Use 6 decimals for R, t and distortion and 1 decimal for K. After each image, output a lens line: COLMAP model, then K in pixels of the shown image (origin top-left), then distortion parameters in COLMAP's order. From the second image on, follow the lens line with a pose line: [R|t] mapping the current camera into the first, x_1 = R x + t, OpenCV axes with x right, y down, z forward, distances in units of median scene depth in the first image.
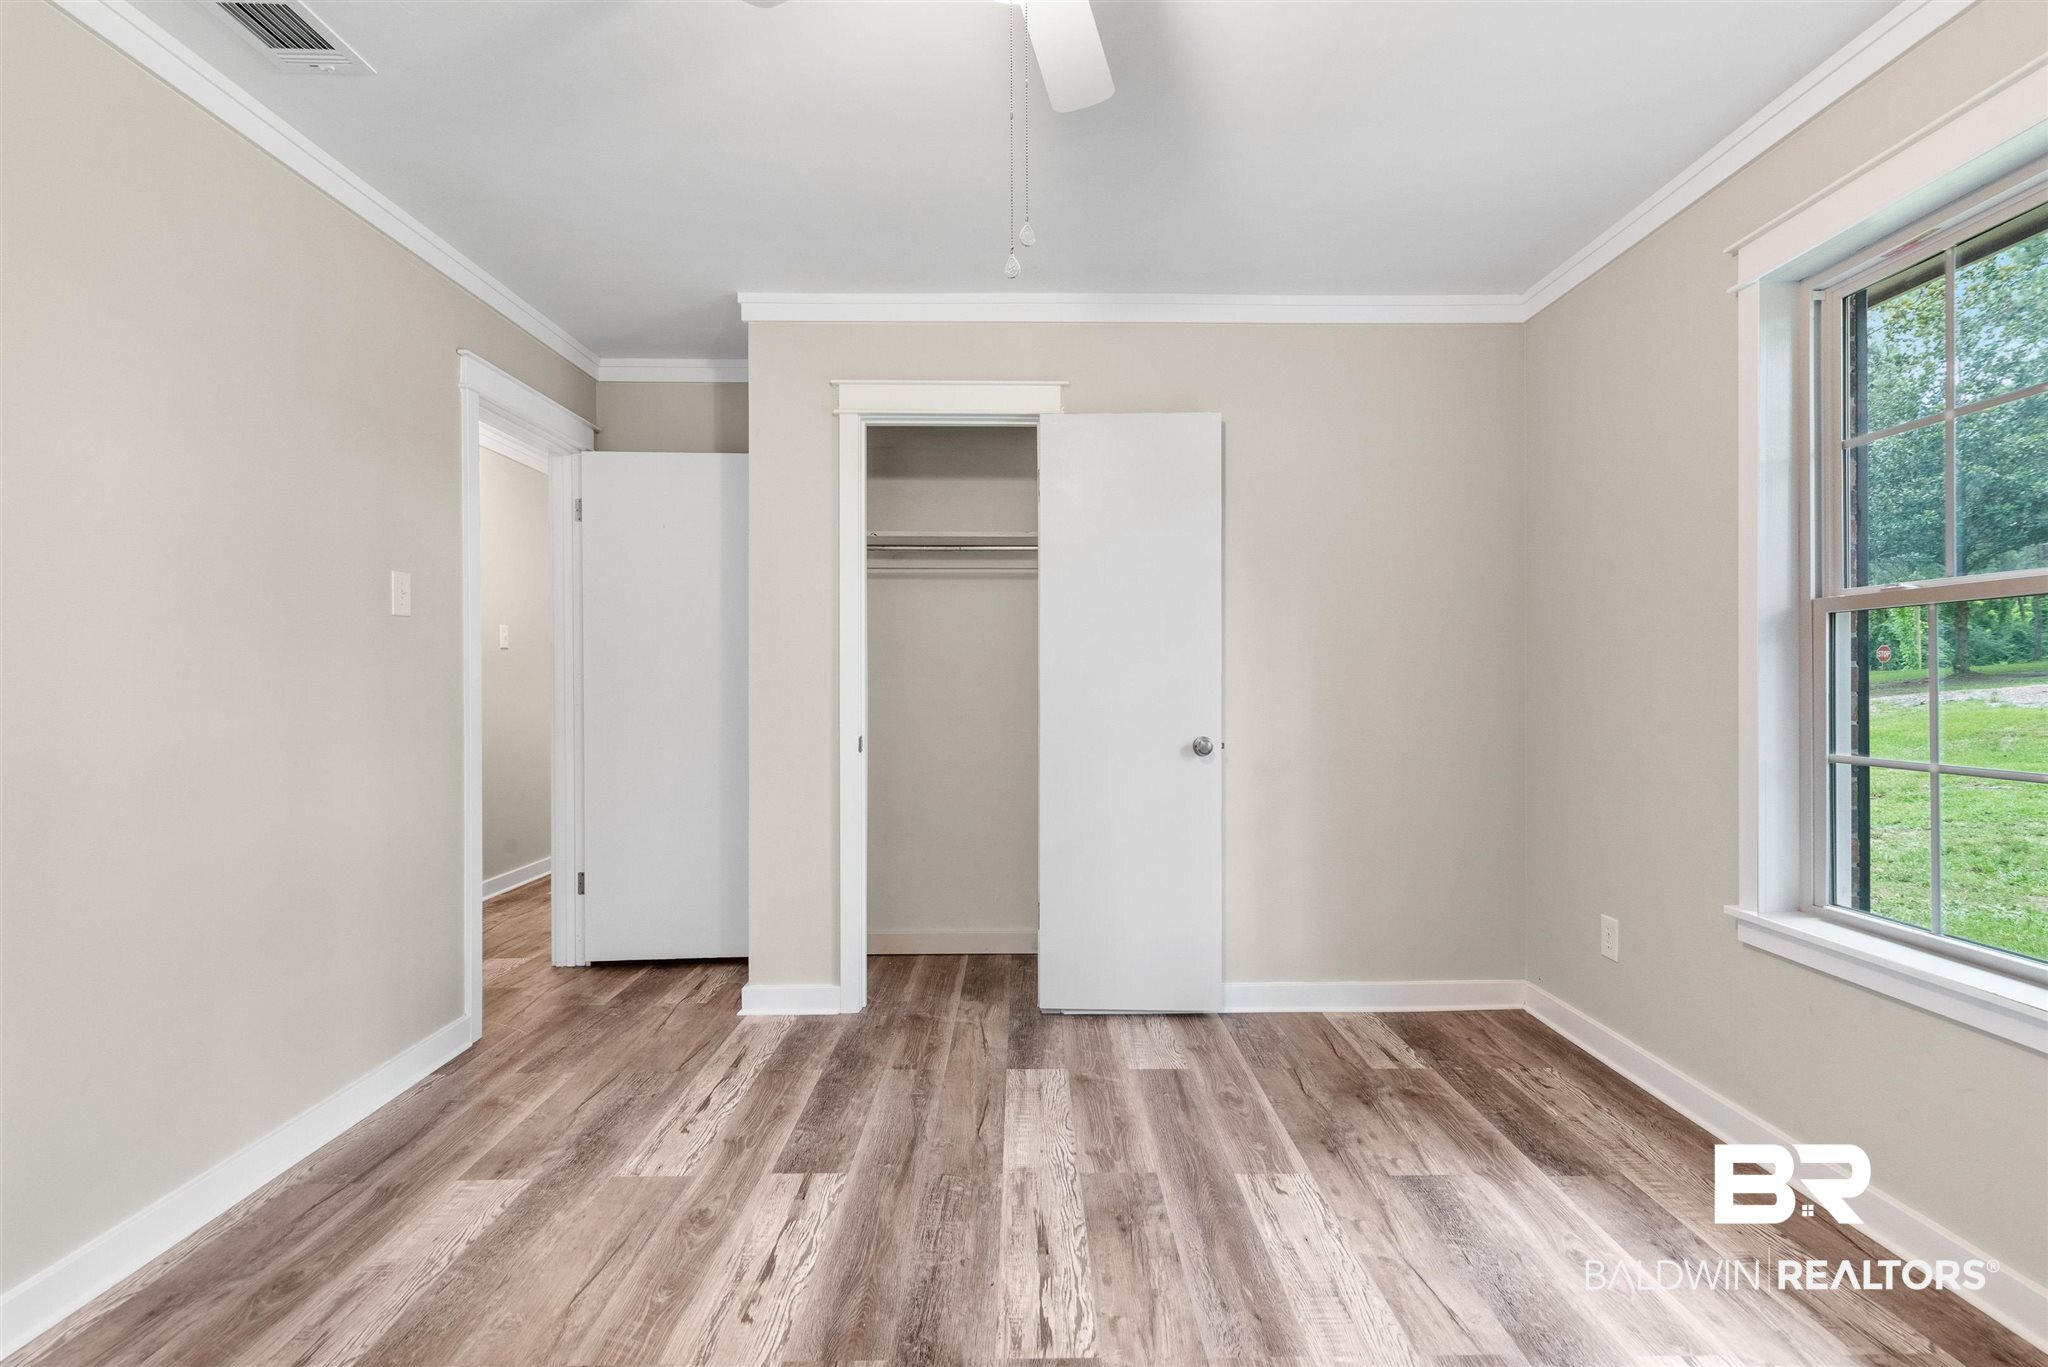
lens RADIAL K [[991.9, 0, 1032.0], [0, 991.9, 681.3], [0, 0, 1]] dist [-0.001110, -0.000198]
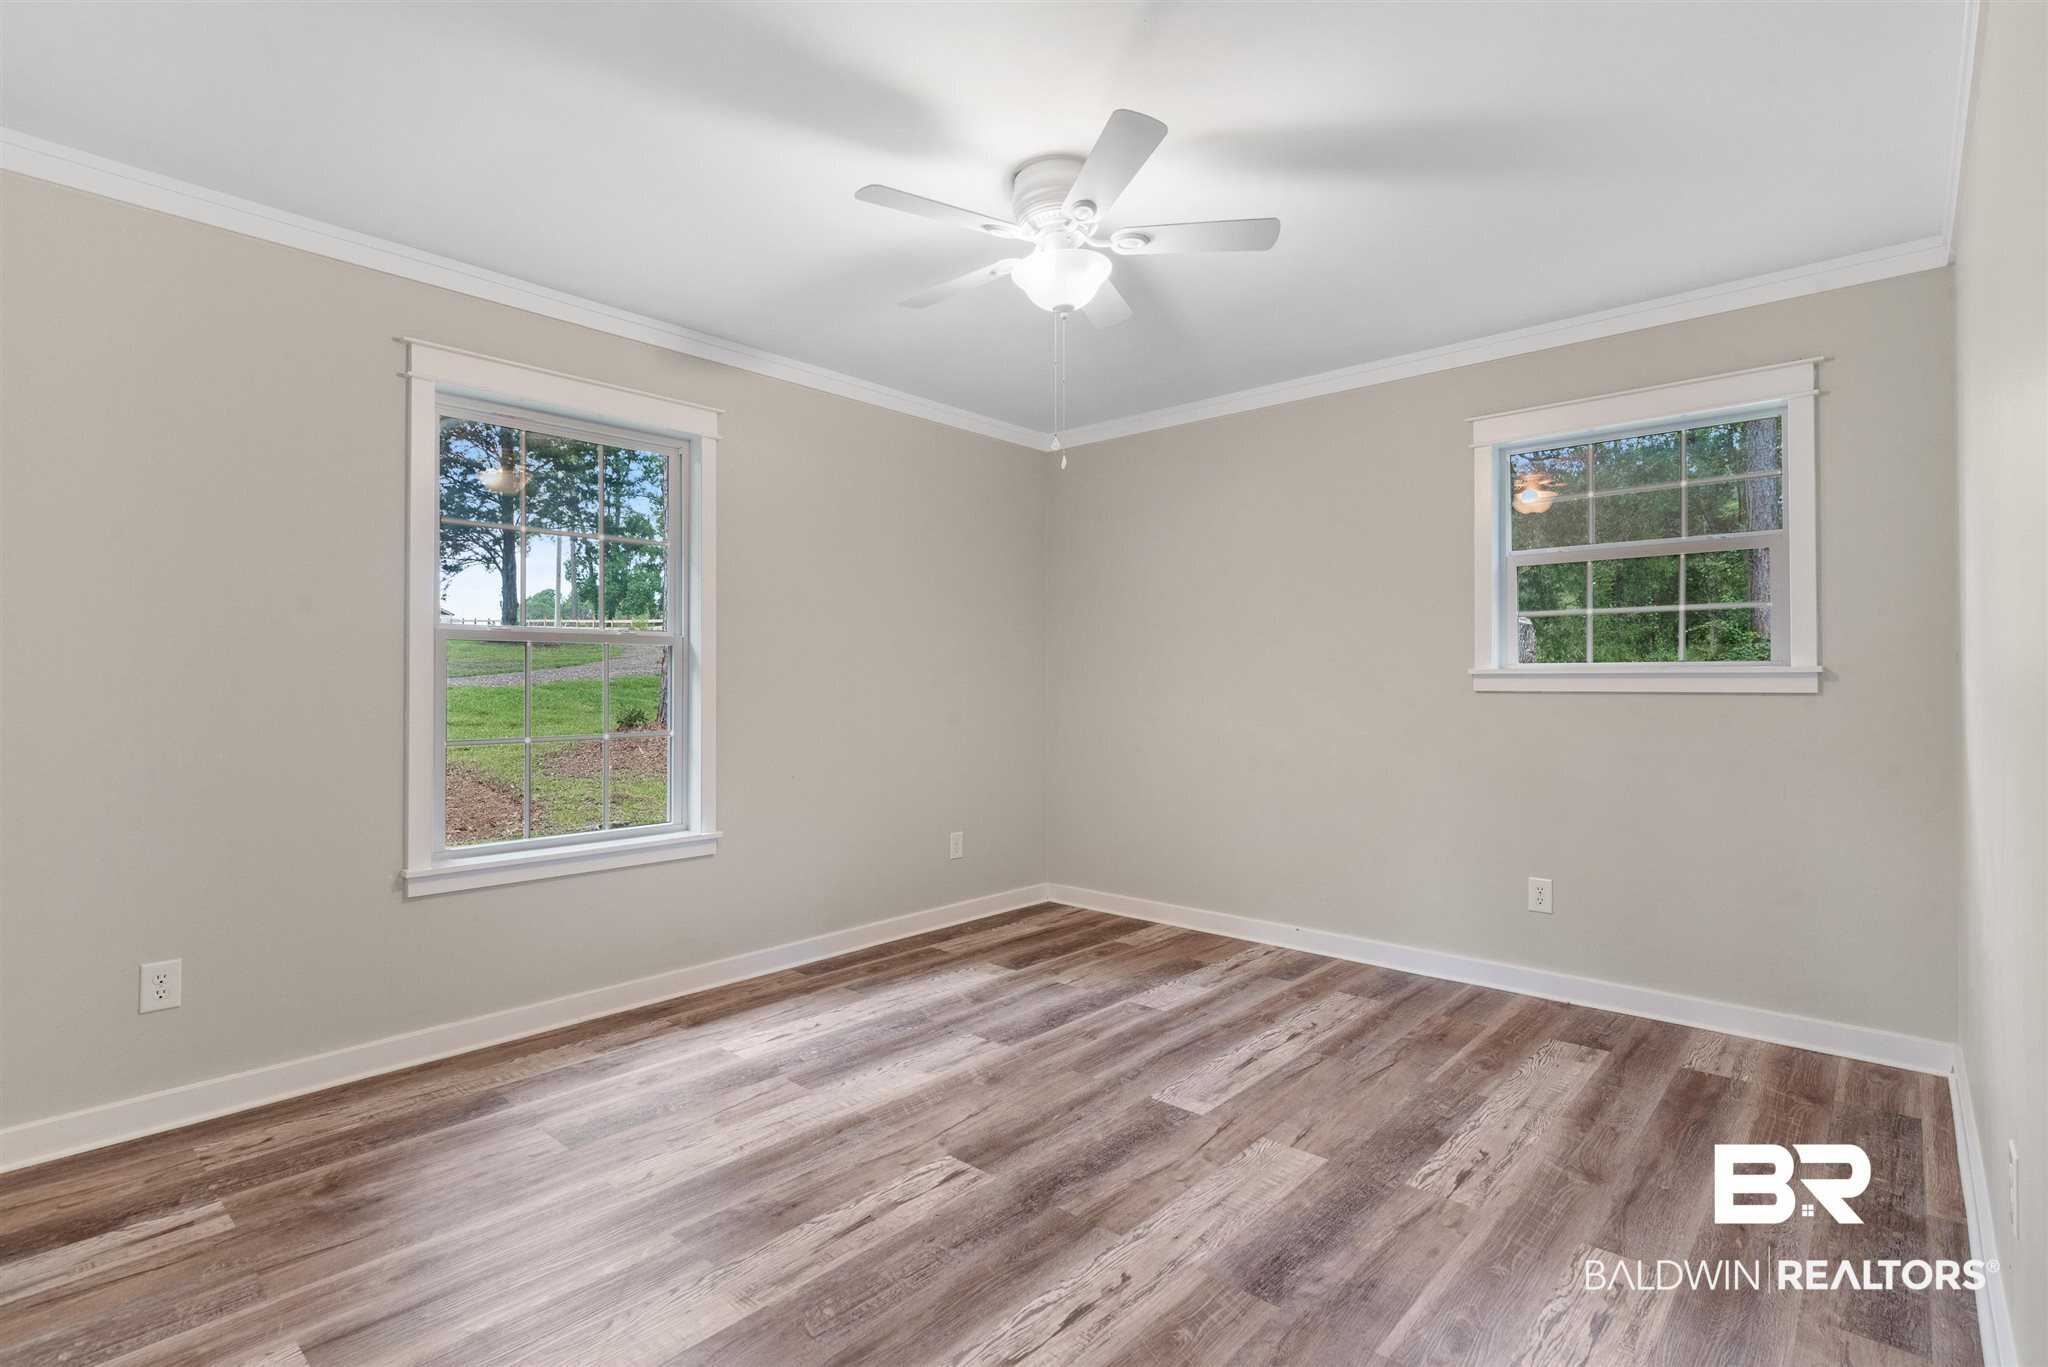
lens RADIAL K [[1040.9, 0, 1020.8], [0, 1040.9, 683.5], [0, 0, 1]] dist [0.011454, -0.000295]
pose [[-0.746908, -0.000210, 0.664928, -0.872984], [0.001437, 0.999997, 0.001930, -0.010327], [-0.664926, 0.002397, -0.746905, 1.748387]]
